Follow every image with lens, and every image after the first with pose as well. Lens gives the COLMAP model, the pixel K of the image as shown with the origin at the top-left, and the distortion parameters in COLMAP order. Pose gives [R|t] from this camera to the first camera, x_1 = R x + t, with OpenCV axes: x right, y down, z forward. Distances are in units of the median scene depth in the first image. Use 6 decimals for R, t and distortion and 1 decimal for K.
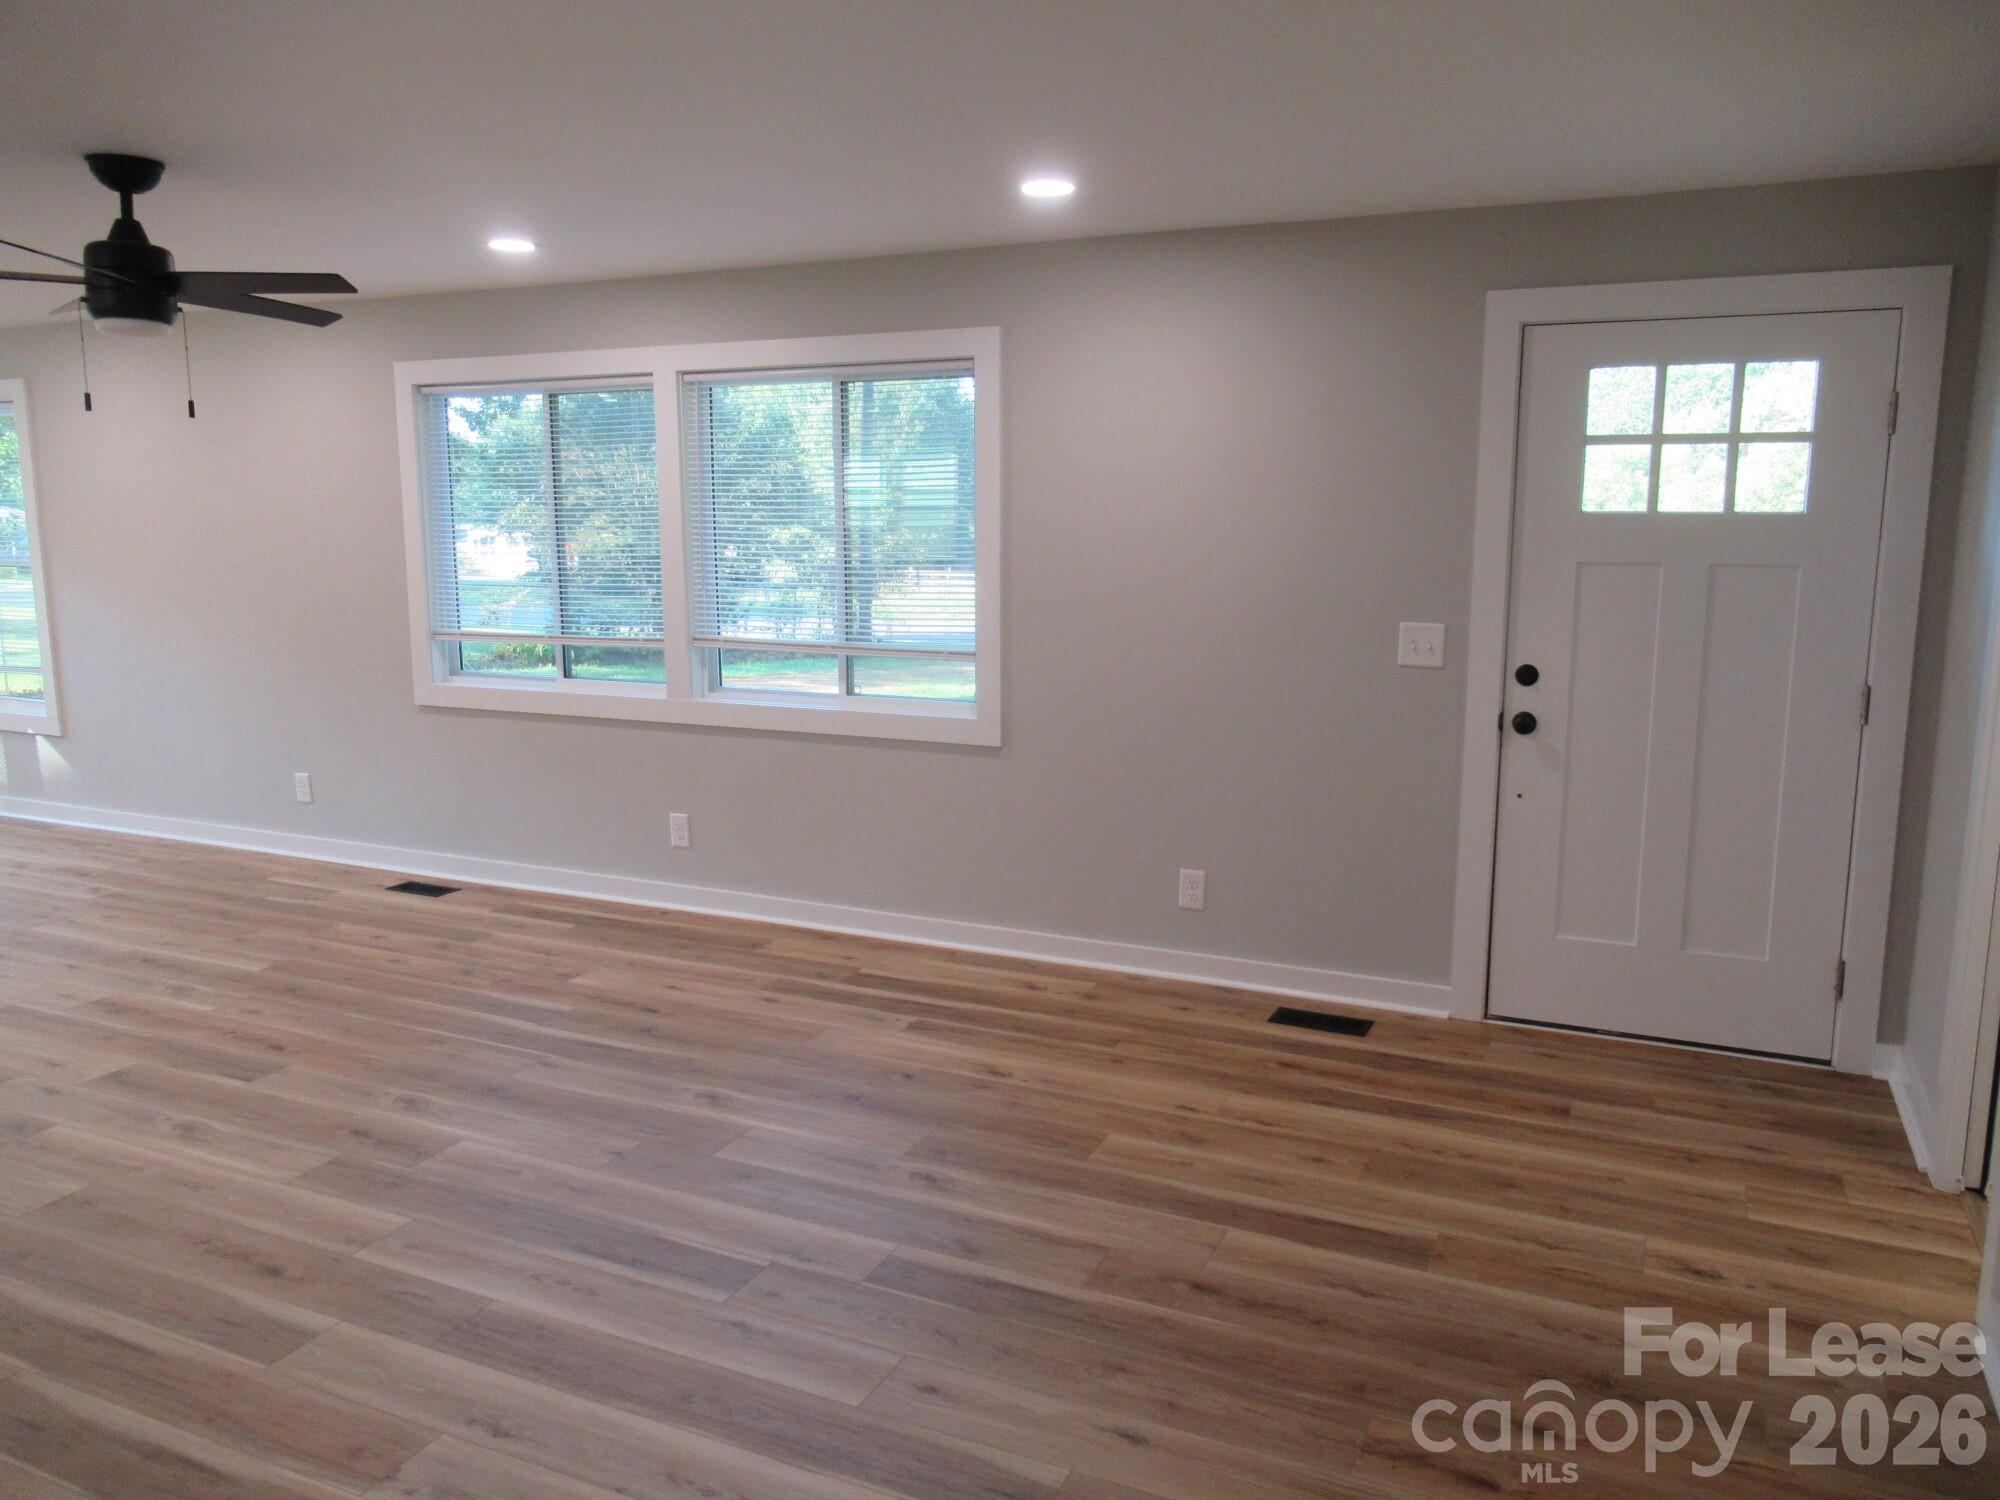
lens RADIAL K [[1485.3, 0, 987.2], [0, 1485.3, 748.1], [0, 0, 1]] dist [-0.000695, -0.009515]
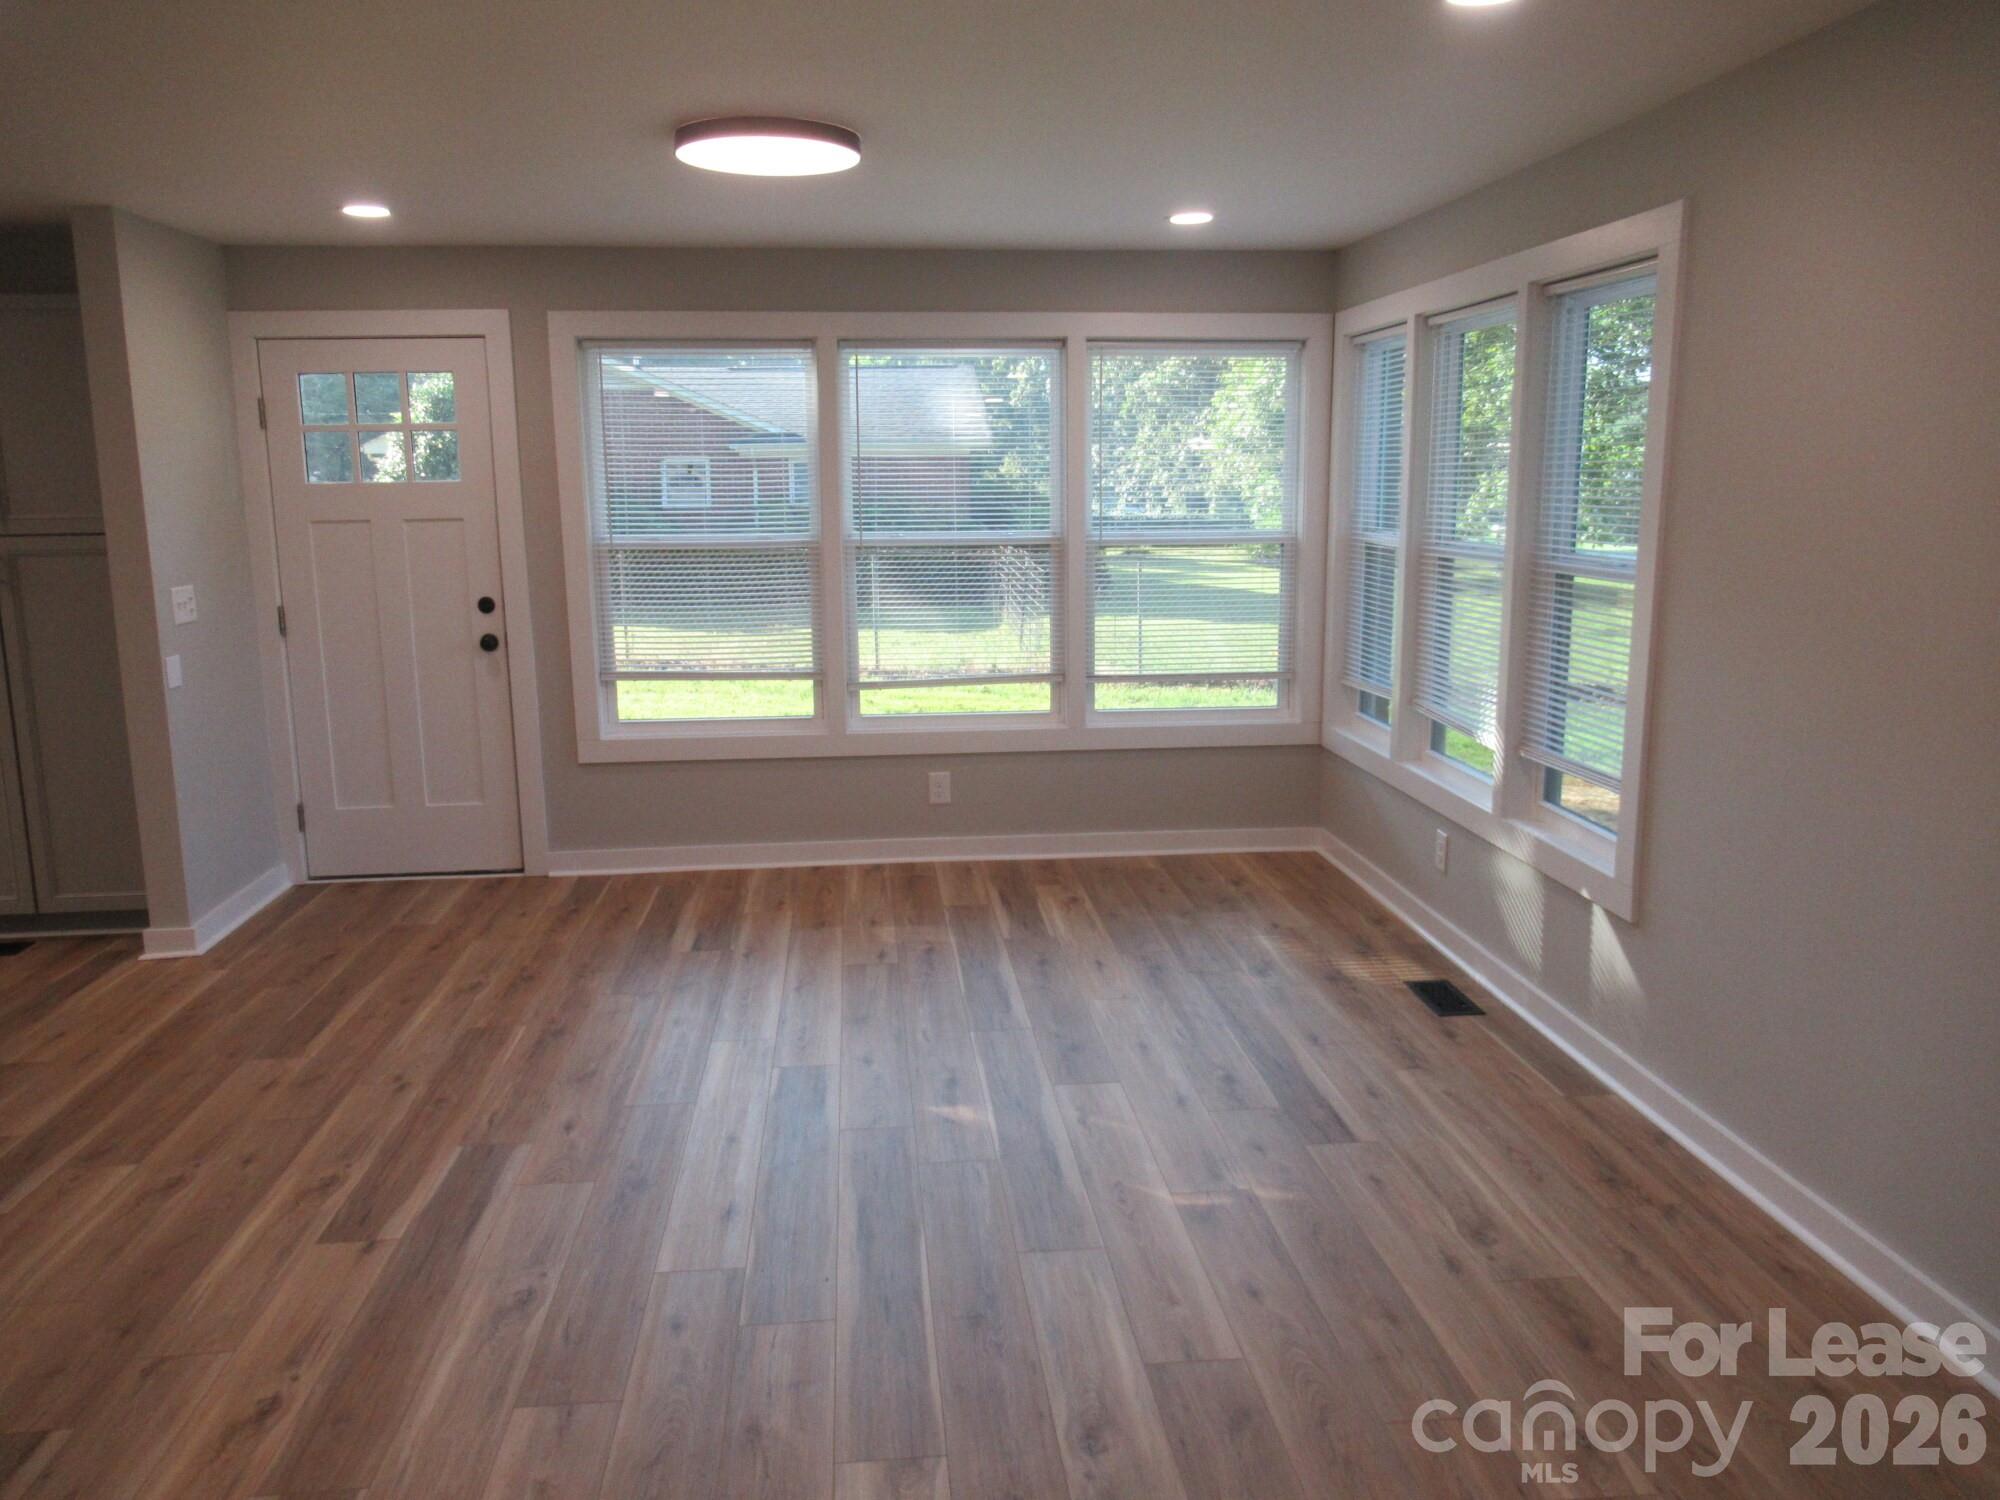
lens RADIAL K [[1485.3, 0, 989.0], [0, 1485.3, 747.4], [0, 0, 1]] dist [-0.000695, -0.009515]
pose [[0.509961, 0.152138, -0.846637, -0.500738], [-0.135754, 0.986135, 0.095436, -0.134267], [0.849418, 0.066266, 0.523544, 0.858522]]
